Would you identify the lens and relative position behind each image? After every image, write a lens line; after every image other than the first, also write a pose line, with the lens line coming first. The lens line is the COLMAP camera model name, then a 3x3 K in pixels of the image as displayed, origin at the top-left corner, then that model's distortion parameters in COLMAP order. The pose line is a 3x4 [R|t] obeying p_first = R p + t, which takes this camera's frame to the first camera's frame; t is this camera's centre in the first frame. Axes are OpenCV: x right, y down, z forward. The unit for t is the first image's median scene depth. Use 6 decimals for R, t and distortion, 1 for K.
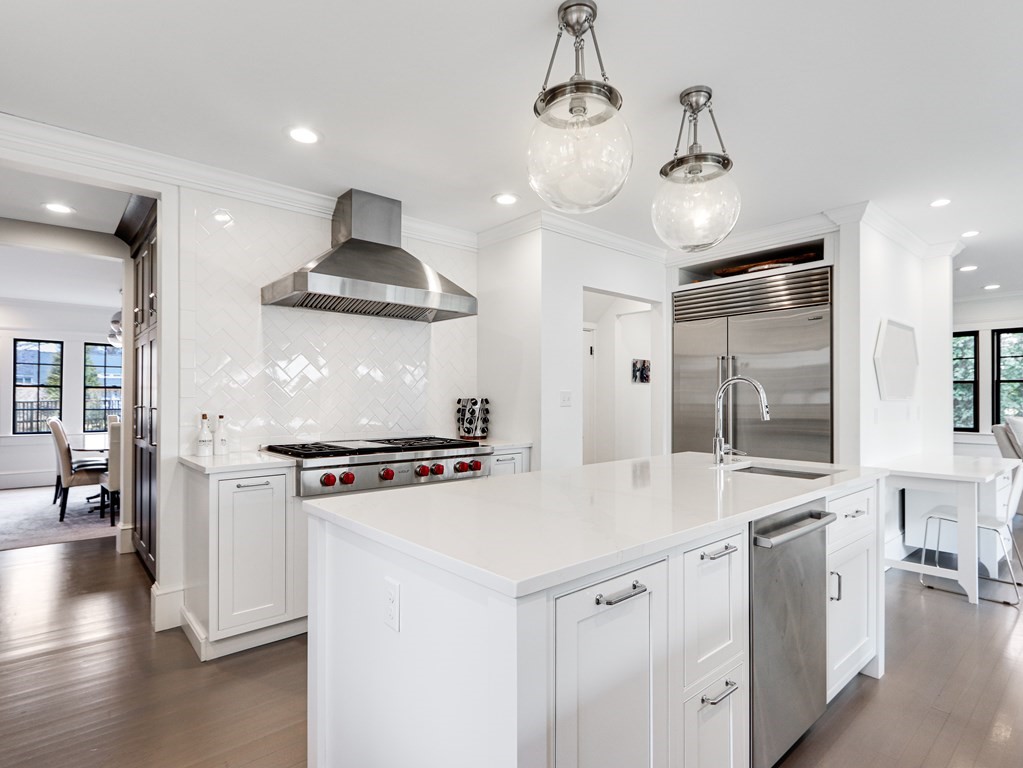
lens RADIAL K [[528.0, 0, 506.0], [0, 528.0, 390.1], [0, 0, 1]] dist [0.004052, 0.000037]
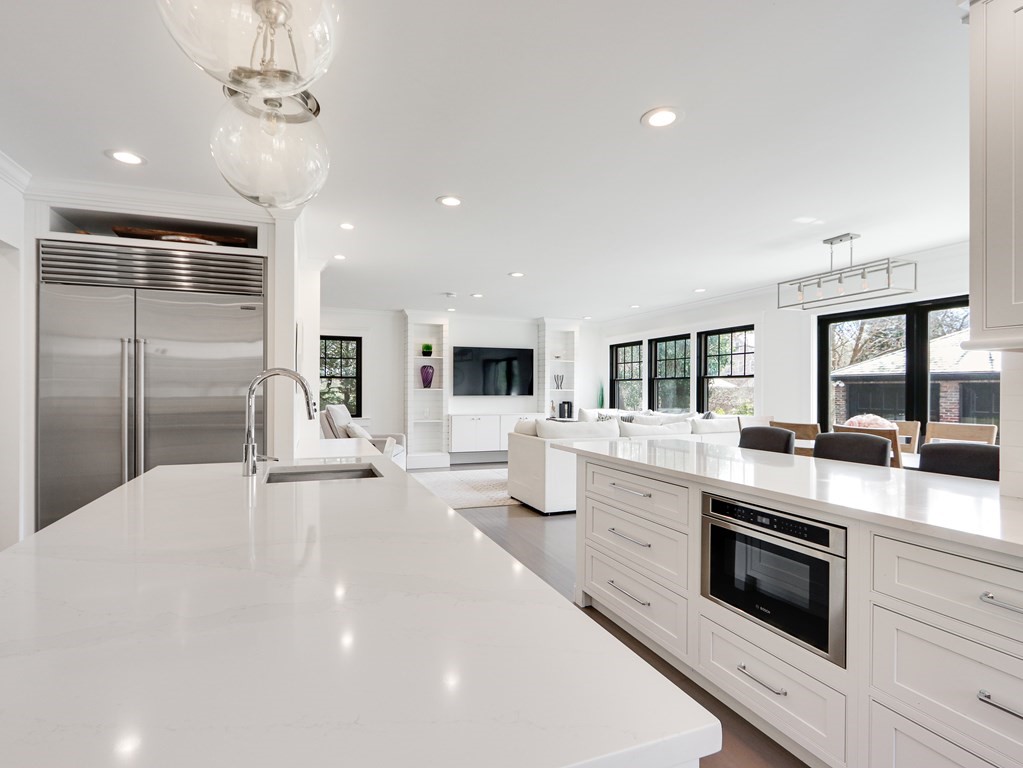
lens RADIAL K [[528.0, 0, 508.7], [0, 528.0, 387.9], [0, 0, 1]] dist [0.004052, 0.000037]
pose [[0.339711, 0.000583, 0.940530, -0.138050], [-0.011074, 0.999933, 0.003380, 0.000685], [-0.940465, -0.011564, 0.339695, 0.204561]]
